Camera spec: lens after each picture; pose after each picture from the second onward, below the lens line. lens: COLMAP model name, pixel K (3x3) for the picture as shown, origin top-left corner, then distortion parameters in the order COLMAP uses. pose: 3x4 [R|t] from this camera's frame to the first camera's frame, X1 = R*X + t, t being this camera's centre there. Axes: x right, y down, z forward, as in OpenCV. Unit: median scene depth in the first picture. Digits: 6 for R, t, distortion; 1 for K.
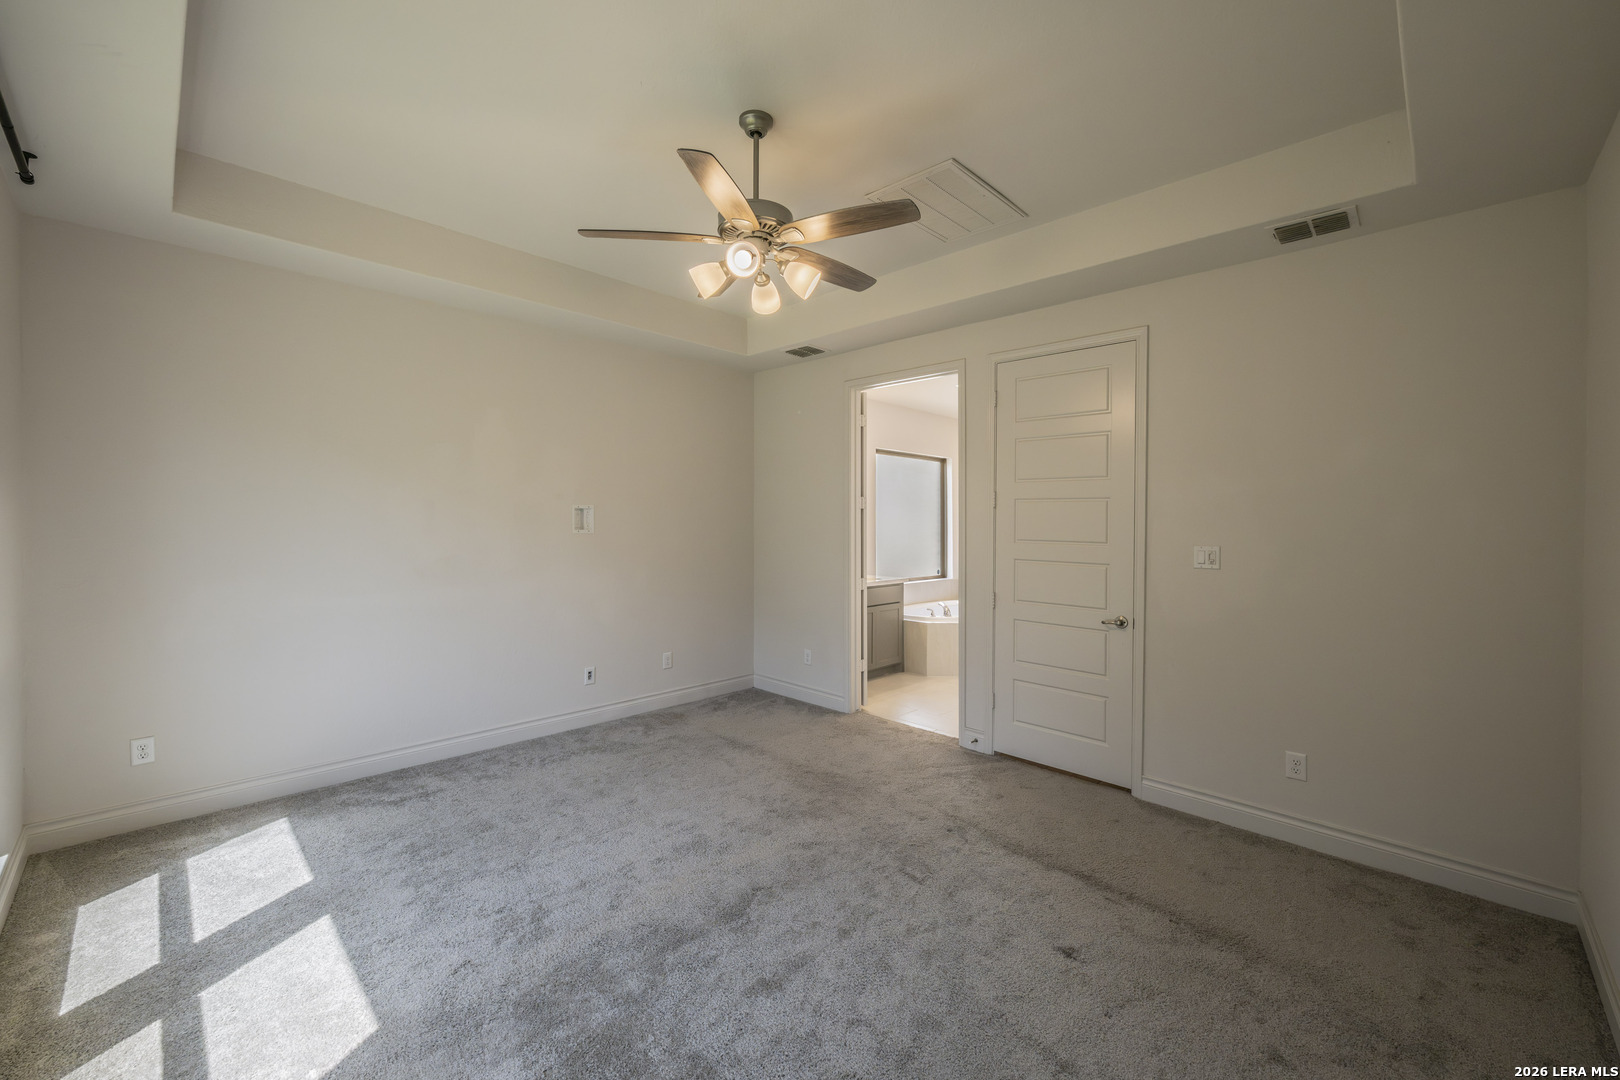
lens RADIAL K [[652.1, 0, 774.9], [0, 652.1, 541.3], [0, 0, 1]] dist [-0.001764, -0.000211]
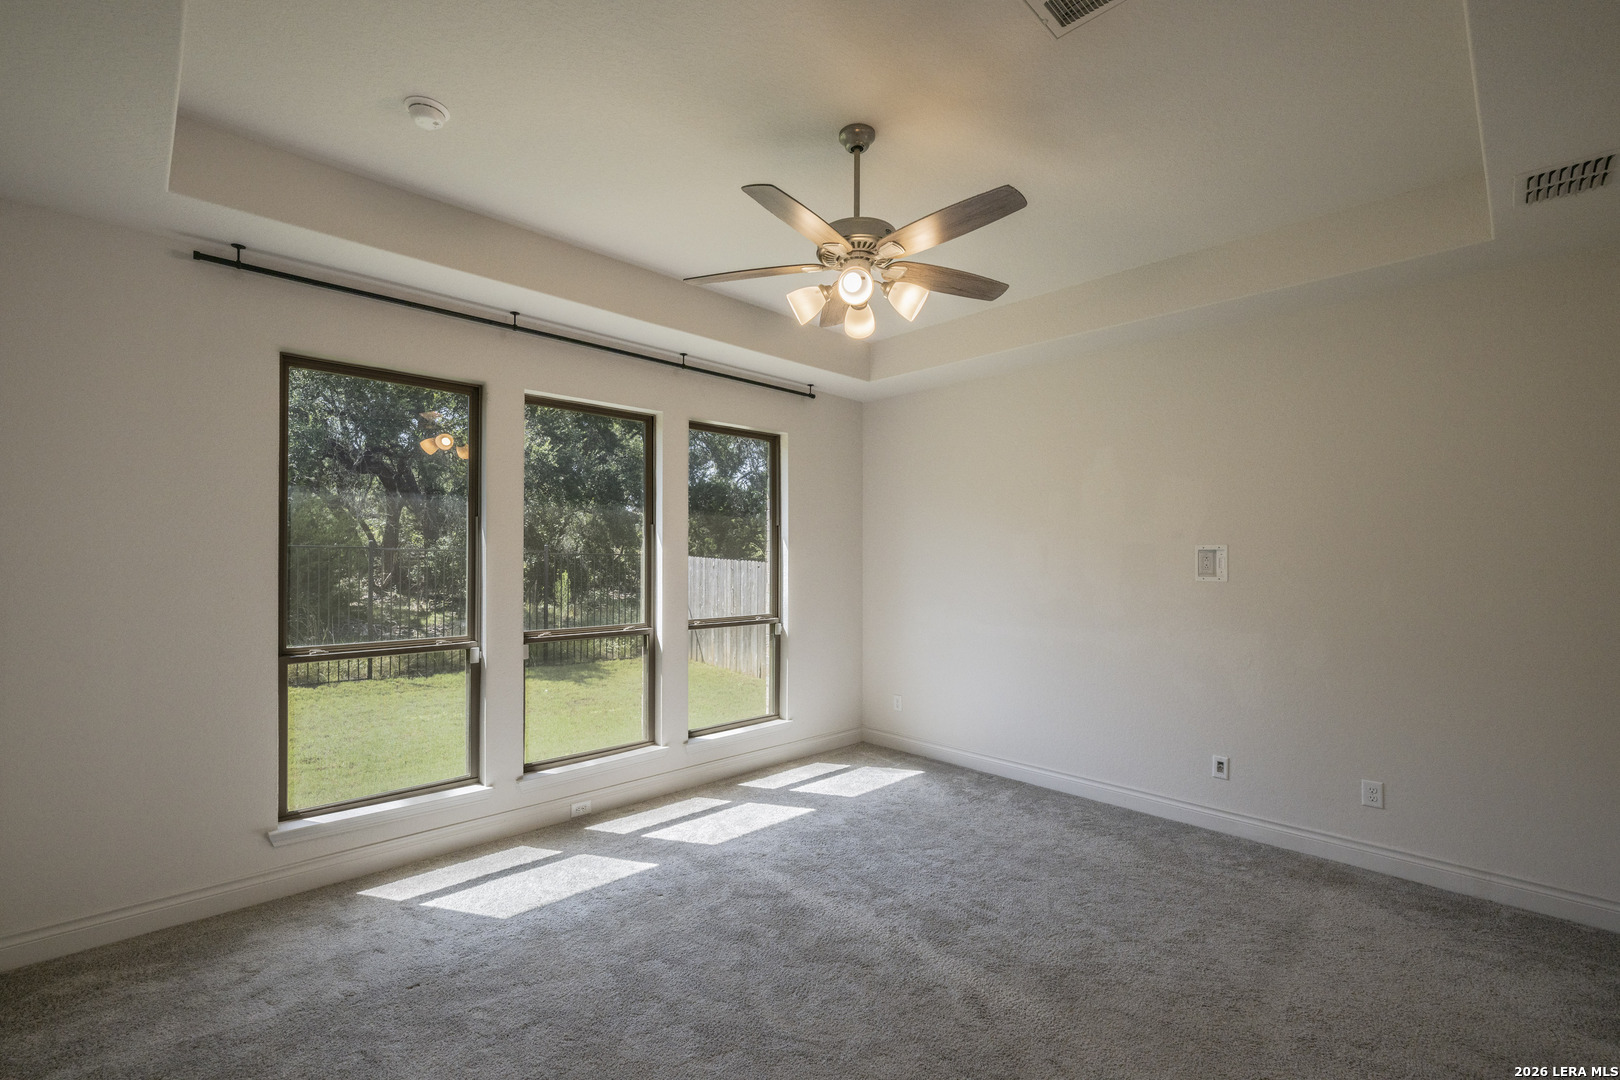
lens RADIAL K [[701.9, 0, 808.6], [0, 701.9, 574.1], [0, 0, 1]] dist [-0.000635, -0.000131]
pose [[0.000609, 0.017575, -0.999845, 0.741360], [-0.035499, 0.999216, 0.017543, -0.025457], [0.999370, 0.035483, 0.001233, 0.696596]]
